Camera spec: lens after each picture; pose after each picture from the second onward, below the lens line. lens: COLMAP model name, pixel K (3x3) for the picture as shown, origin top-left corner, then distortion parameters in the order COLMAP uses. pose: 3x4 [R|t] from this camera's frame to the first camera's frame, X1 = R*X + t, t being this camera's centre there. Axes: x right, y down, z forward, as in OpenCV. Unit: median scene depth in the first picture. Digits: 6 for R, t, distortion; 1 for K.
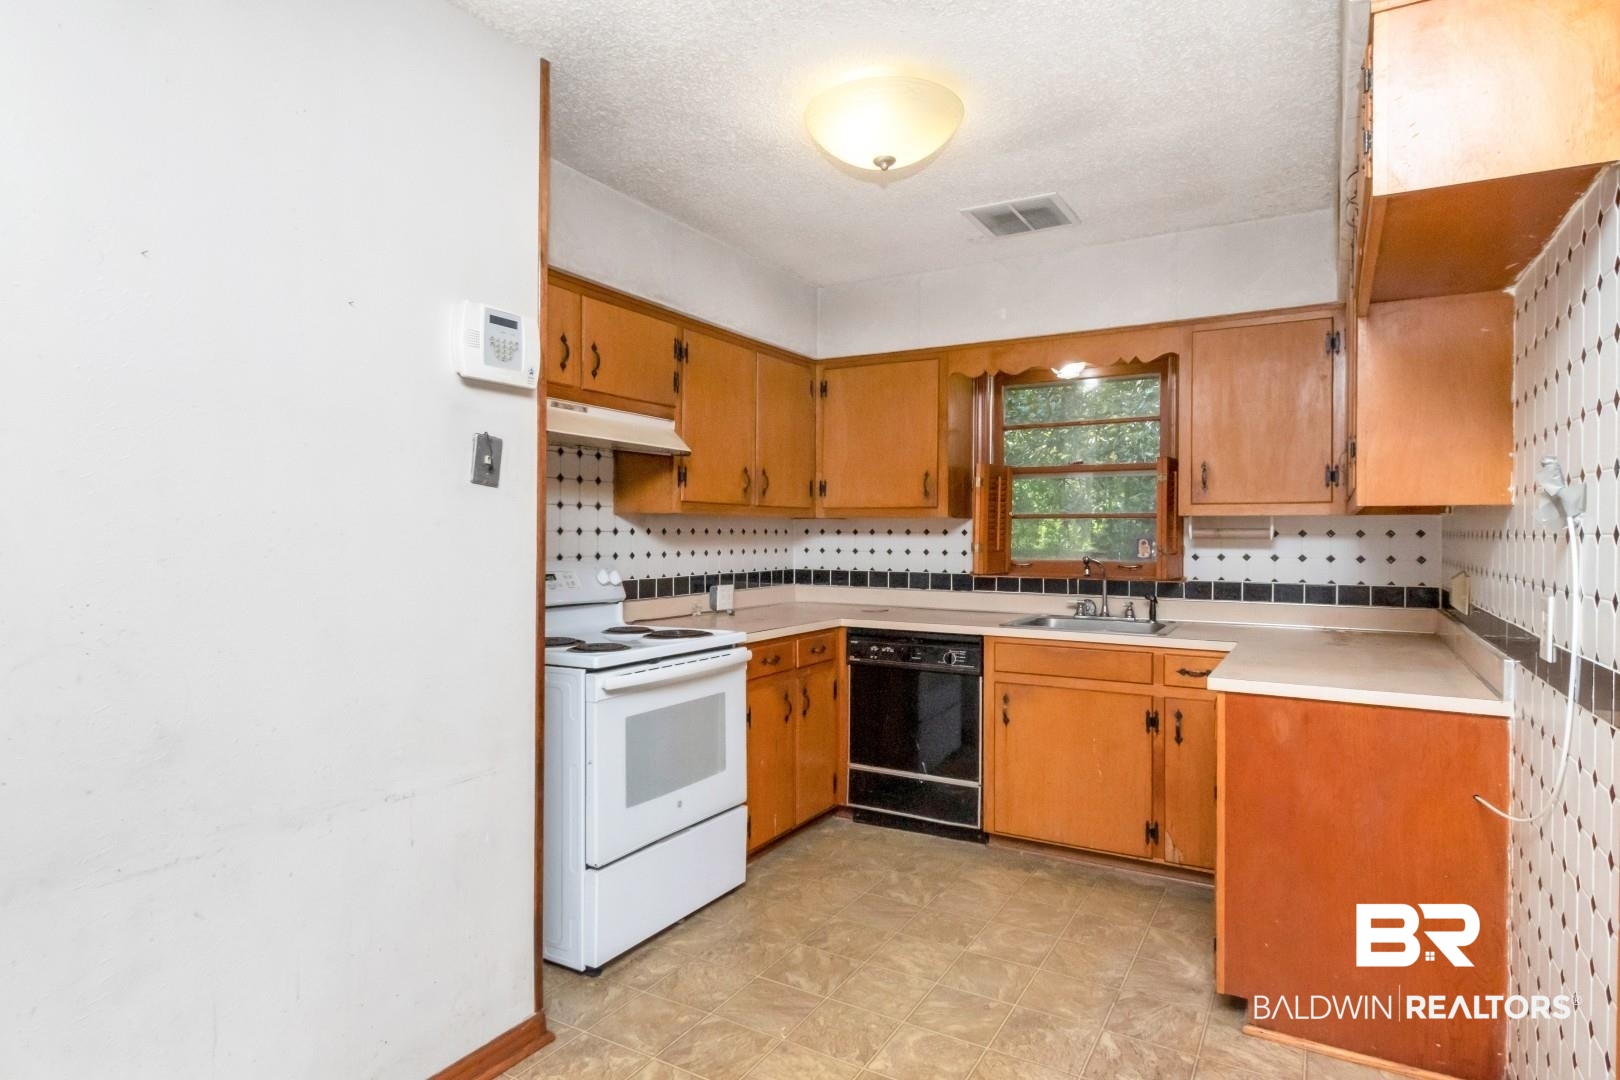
lens RADIAL K [[881.7, 0, 814.4], [0, 881.7, 537.7], [0, 0, 1]] dist [0.001649, -0.000442]
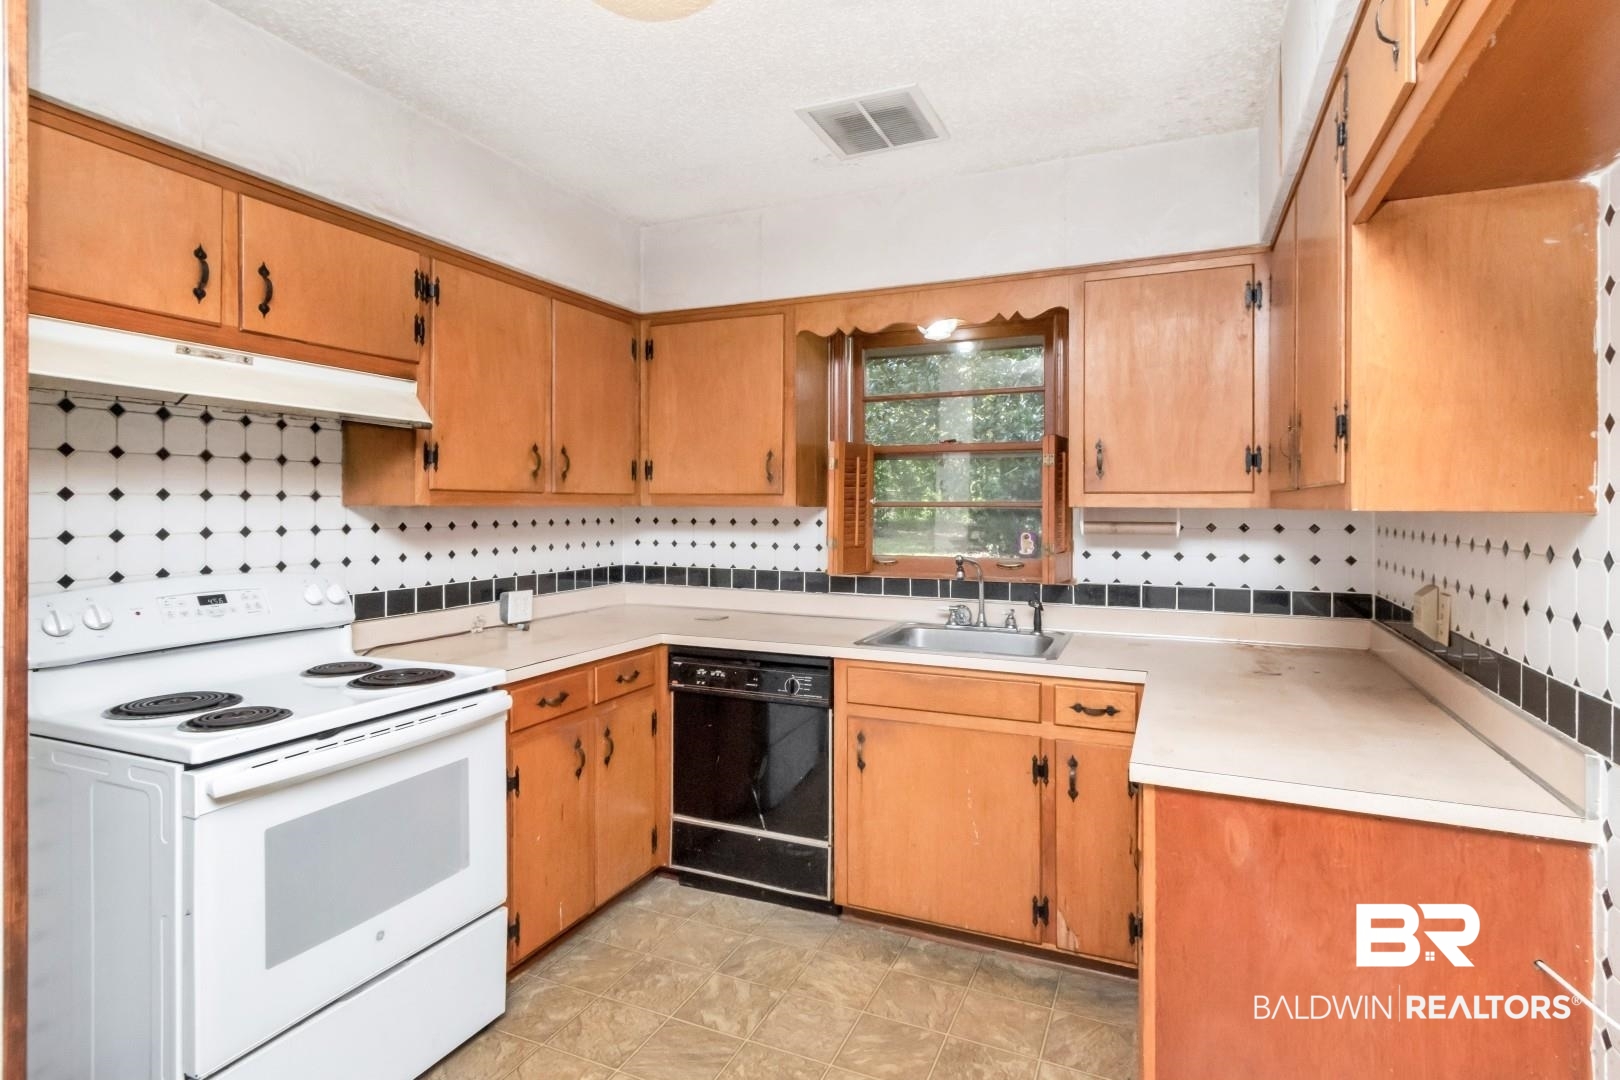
lens RADIAL K [[838.2, 0, 802.5], [0, 838.2, 503.0], [0, 0, 1]] dist [0.001096, 0.000703]
pose [[0.994300, -0.001830, 0.106601, 0.083082], [0.002689, 0.999965, -0.007915, -0.022489], [-0.106583, 0.008157, 0.994270, 0.248678]]
